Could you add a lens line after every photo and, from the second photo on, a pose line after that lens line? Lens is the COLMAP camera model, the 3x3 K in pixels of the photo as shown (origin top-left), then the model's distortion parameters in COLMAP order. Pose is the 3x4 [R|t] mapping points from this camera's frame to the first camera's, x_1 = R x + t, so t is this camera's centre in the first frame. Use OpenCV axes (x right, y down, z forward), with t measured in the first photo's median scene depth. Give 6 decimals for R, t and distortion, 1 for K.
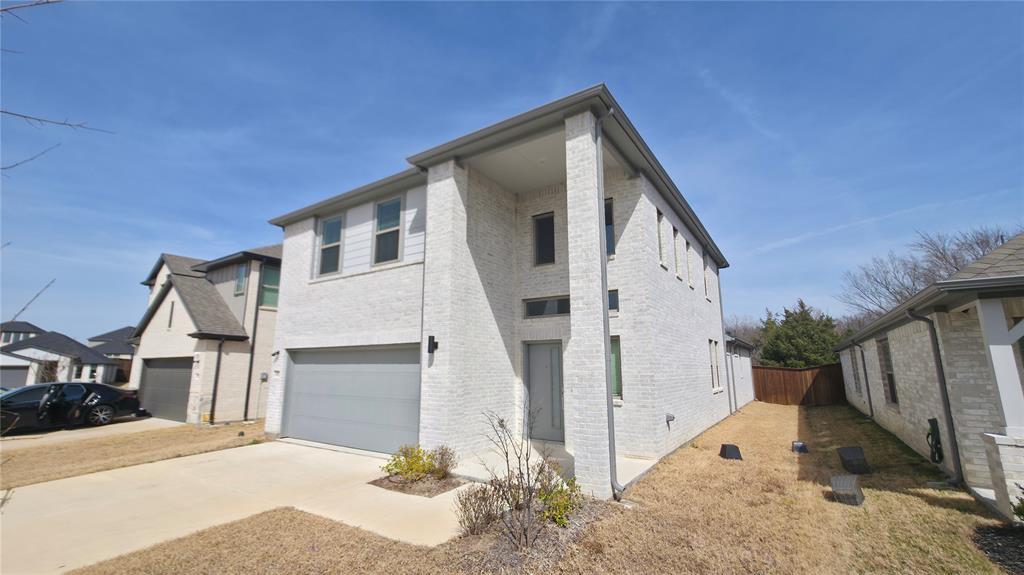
lens RADIAL K [[425.2, 0, 512.0], [0, 425.2, 287.5], [0, 0, 1]] dist [-0.000006, 0.000054]
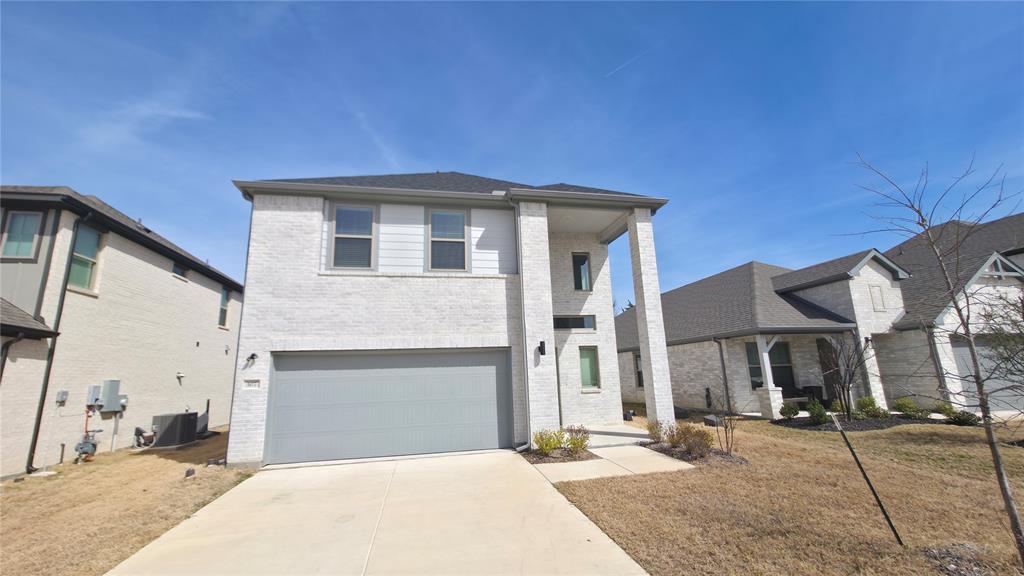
lens RADIAL K [[412.5, 0, 512.0], [0, 412.5, 288.0], [0, 0, 1]] dist [-0.000641, 0.000126]
pose [[0.697490, 0.127538, 0.705154, -0.915170], [-0.099603, 0.991737, -0.080851, 0.052905], [-0.709639, -0.013843, 0.704430, 0.172182]]
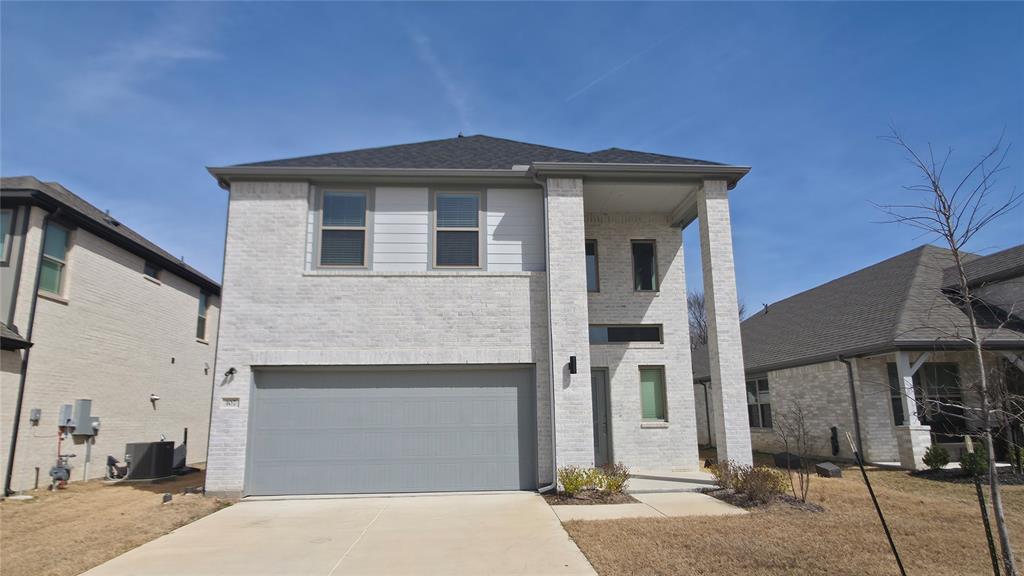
lens RADIAL K [[611.1, 0, 516.9], [0, 611.1, 294.4], [0, 0, 1]] dist [0.000508, -0.000948]
pose [[0.788545, 0.113298, 0.604451, -0.944408], [-0.100145, 0.993420, -0.055561, 0.051110], [-0.606769, -0.016720, 0.794703, -0.033411]]
